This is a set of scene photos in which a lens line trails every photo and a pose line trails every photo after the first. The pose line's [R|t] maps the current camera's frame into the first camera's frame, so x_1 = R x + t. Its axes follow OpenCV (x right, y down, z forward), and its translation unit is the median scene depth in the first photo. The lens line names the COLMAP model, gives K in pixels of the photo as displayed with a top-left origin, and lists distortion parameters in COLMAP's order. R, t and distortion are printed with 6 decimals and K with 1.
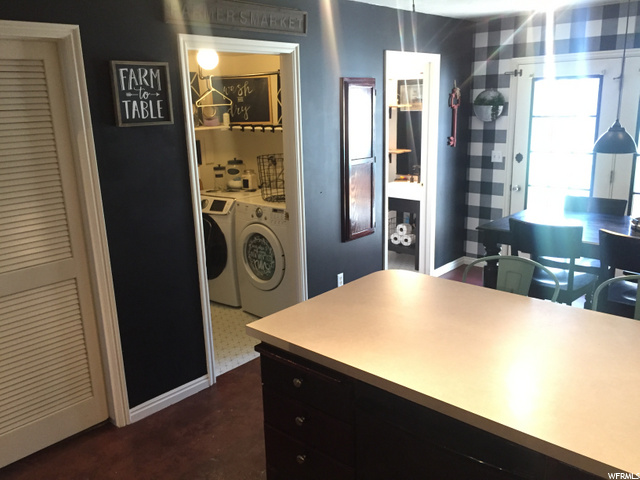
lens RADIAL K [[553.8, 0, 320.0], [0, 553.8, 240.0], [0, 0, 1]] dist [0.089711, -0.114181]
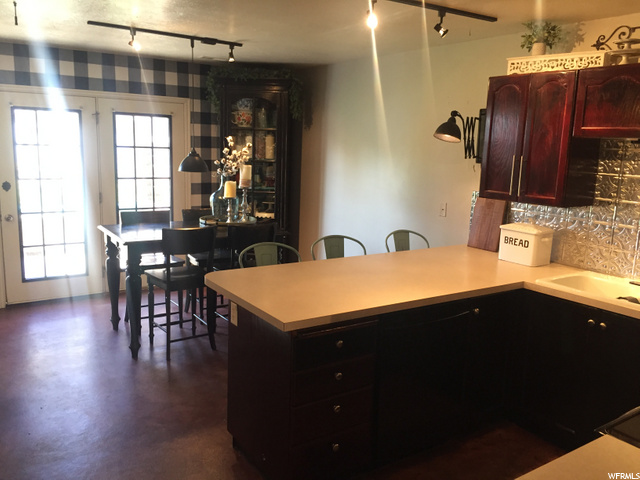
lens RADIAL K [[553.8, 0, 320.0], [0, 553.8, 240.0], [0, 0, 1]] dist [0.089711, -0.114181]
pose [[0.240485, -0.133959, 0.961365, -0.462729], [0.197994, 0.976377, 0.086523, -0.033114], [-0.950245, 0.169537, 0.261327, 0.250325]]
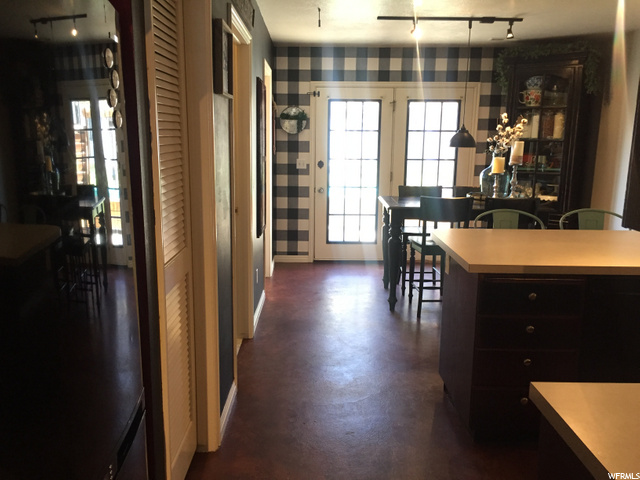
lens RADIAL K [[553.8, 0, 320.0], [0, 553.8, 240.0], [0, 0, 1]] dist [0.089711, -0.114181]
pose [[0.734739, -0.089151, 0.672466, -0.462158], [0.134514, 0.990789, -0.015619, 0.032141], [-0.664880, 0.101931, 0.739963, 0.139146]]
